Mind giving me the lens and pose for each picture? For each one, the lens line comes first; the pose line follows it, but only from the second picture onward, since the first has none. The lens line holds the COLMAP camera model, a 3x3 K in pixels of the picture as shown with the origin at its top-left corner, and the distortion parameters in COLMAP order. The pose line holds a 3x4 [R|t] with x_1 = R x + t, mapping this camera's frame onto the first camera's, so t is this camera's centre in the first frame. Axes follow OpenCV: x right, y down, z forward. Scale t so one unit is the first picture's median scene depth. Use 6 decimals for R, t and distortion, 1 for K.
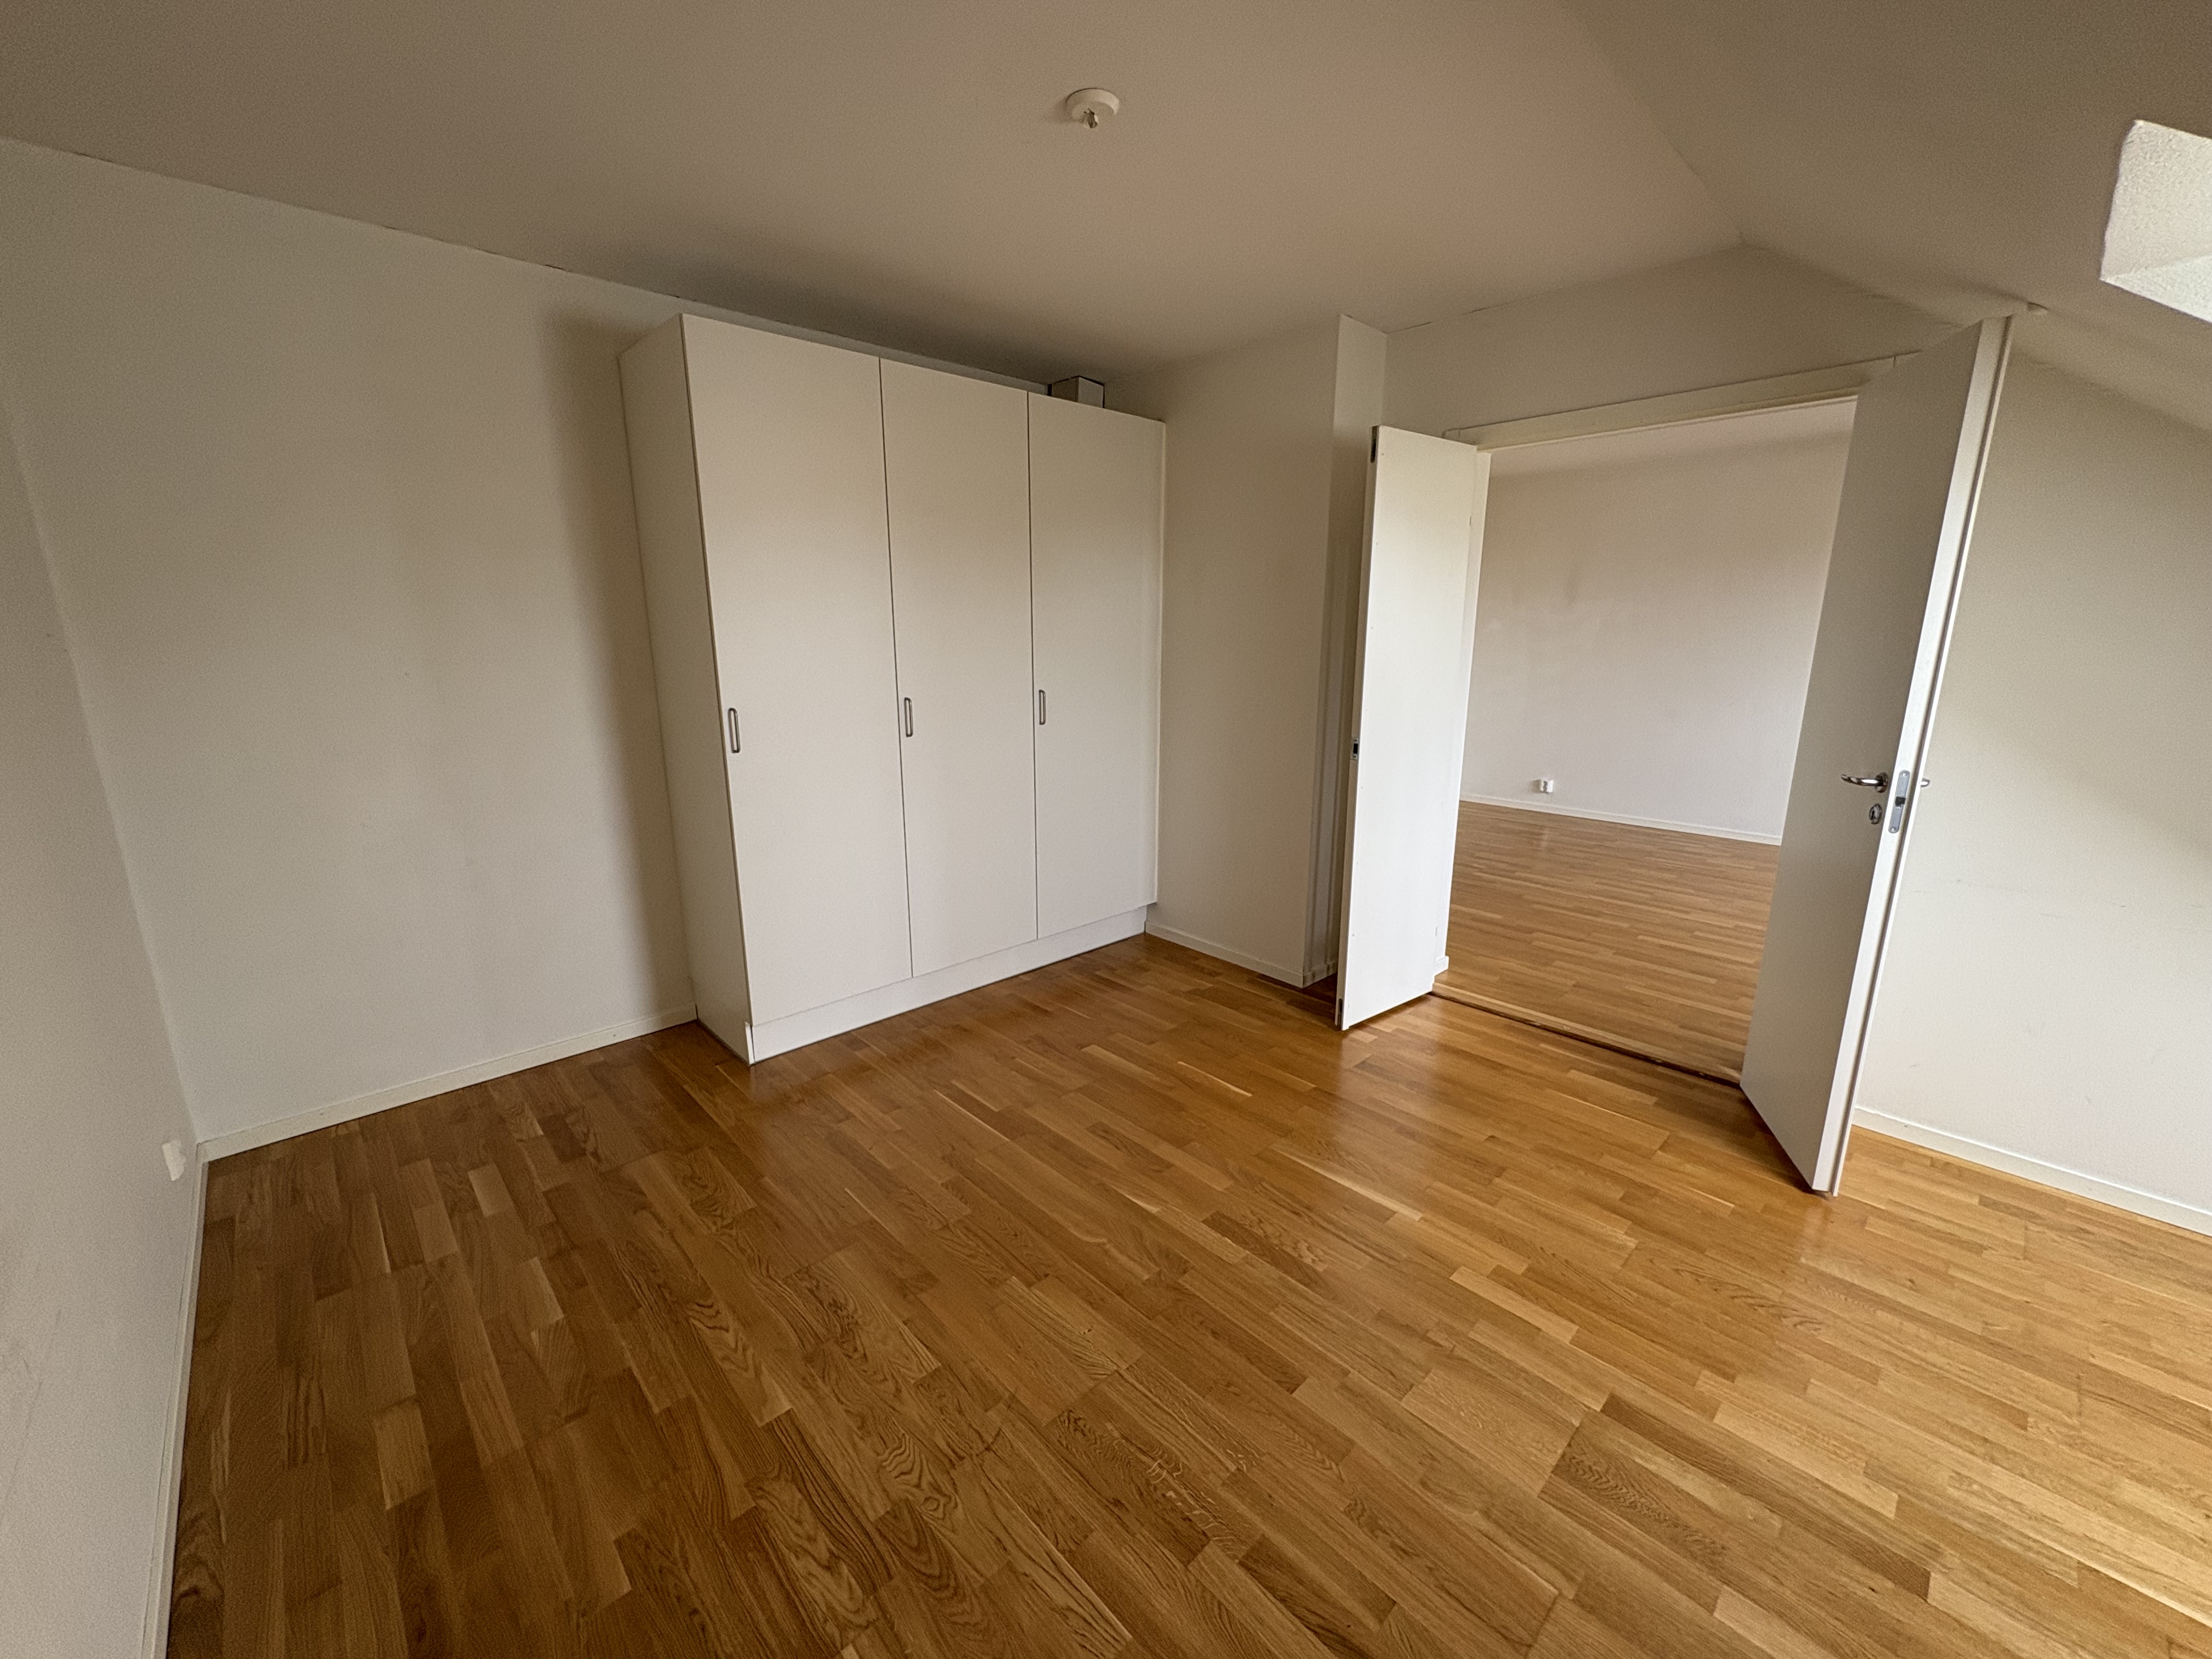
lens RADIAL K [[877.7, 0, 1101.5], [0, 877.7, 829.3], [0, 0, 1]] dist [0.001708, -0.000259]
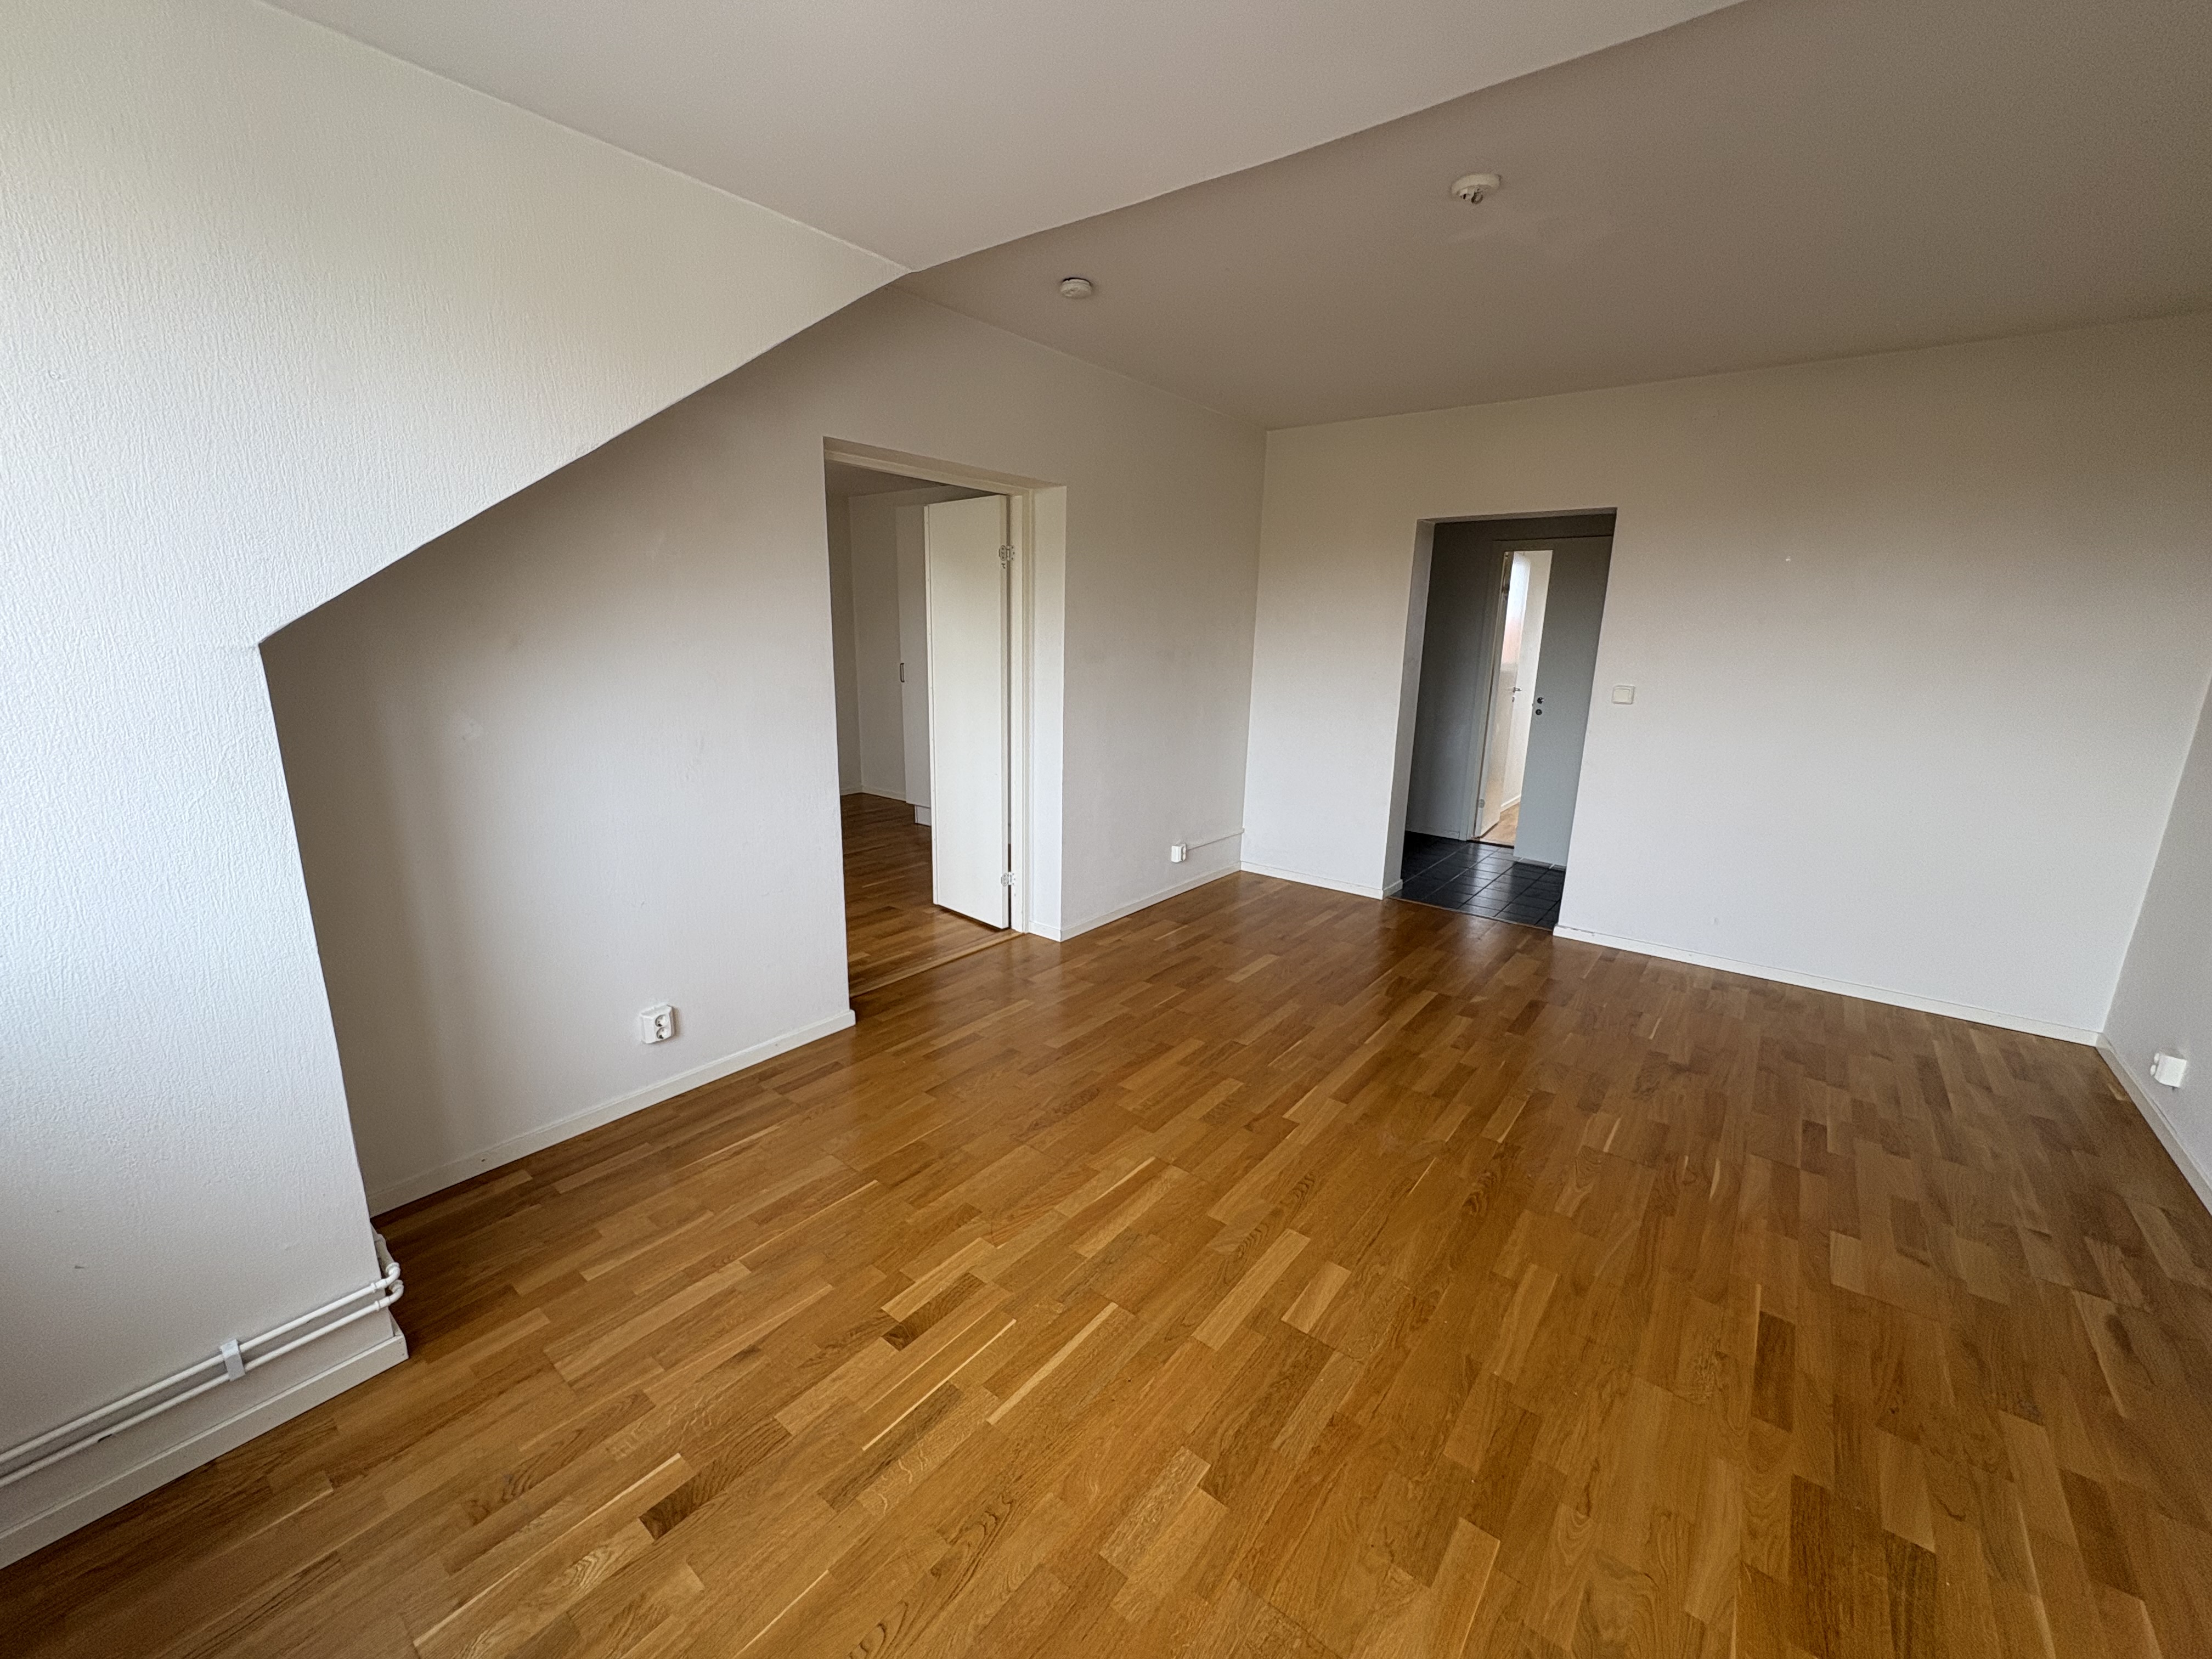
lens RADIAL K [[877.7, 0, 1108.8], [0, 877.7, 832.0], [0, 0, 1]] dist [0.001708, -0.000259]
pose [[0.151639, 0.225451, -0.962381, 2.912987], [-0.243275, 0.952203, 0.184735, -0.392752], [0.958031, 0.206110, 0.199238, 1.638073]]
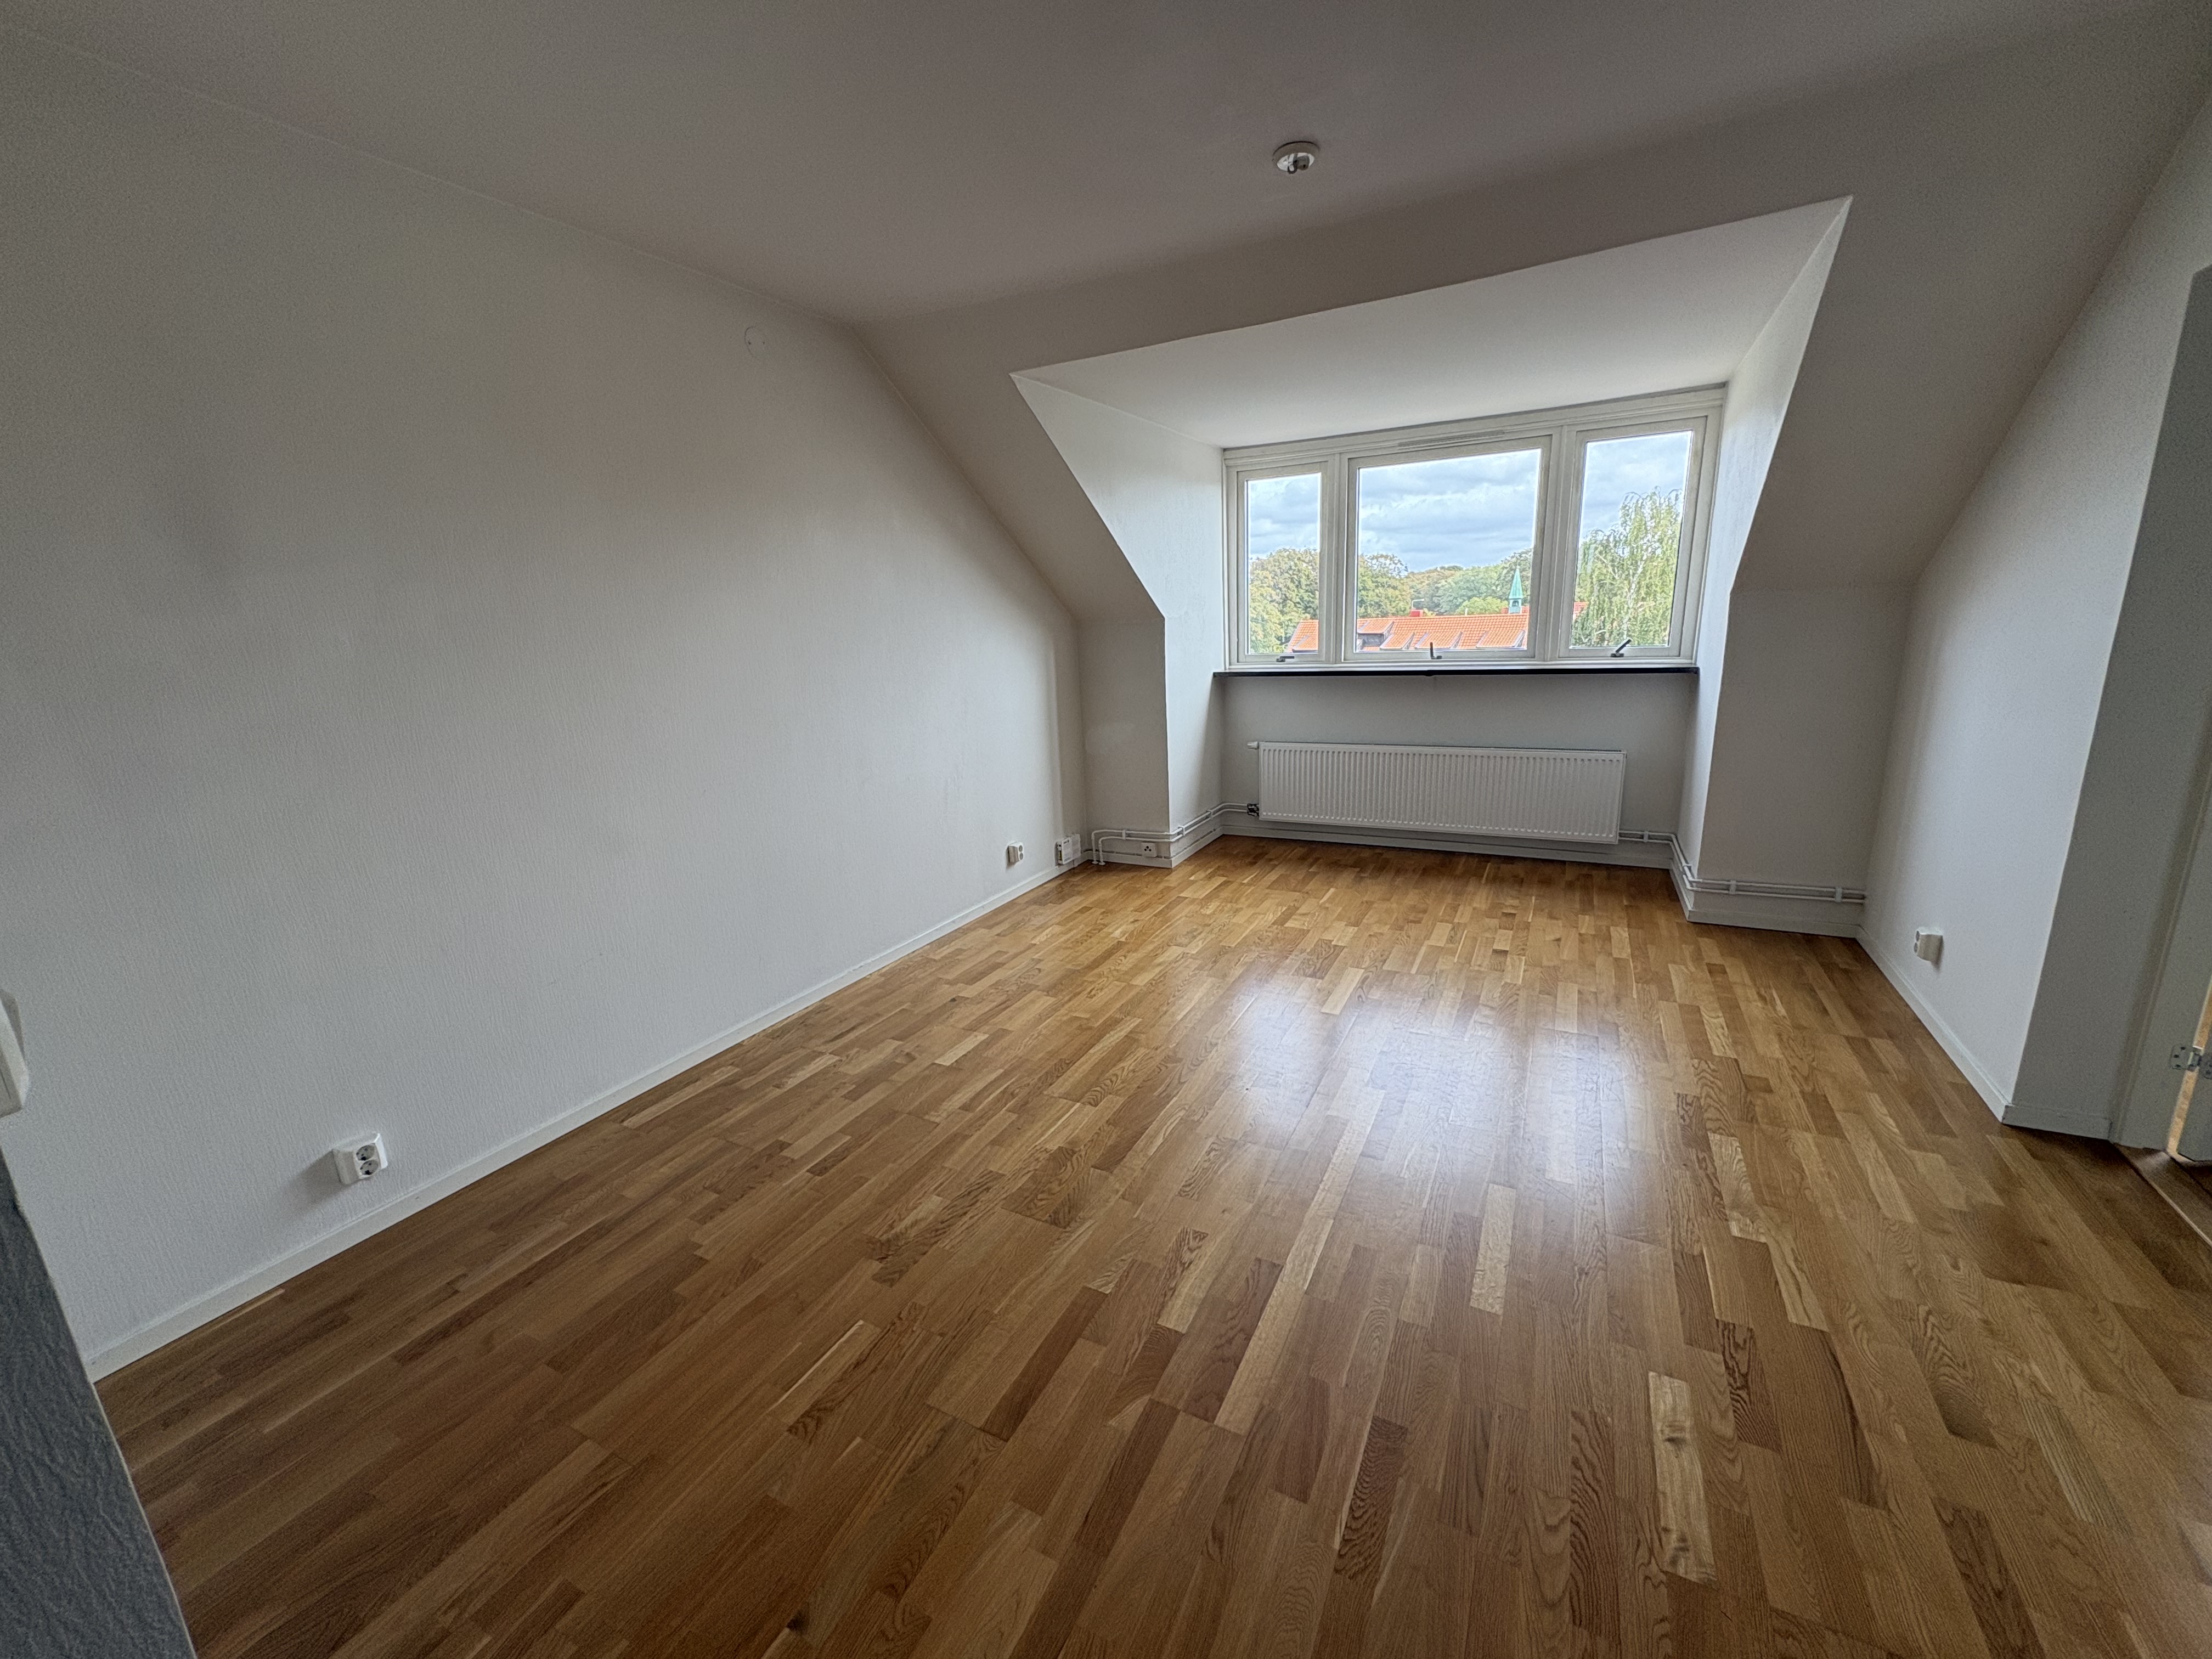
lens RADIAL K [[877.7, 0, 1108.1], [0, 877.7, 828.1], [0, 0, 1]] dist [0.001708, -0.000259]
pose [[-0.329059, -0.210458, 0.920558, 0.588642], [0.253059, 0.919538, 0.300683, -0.676466], [-0.909770, 0.331898, -0.249324, 2.925780]]
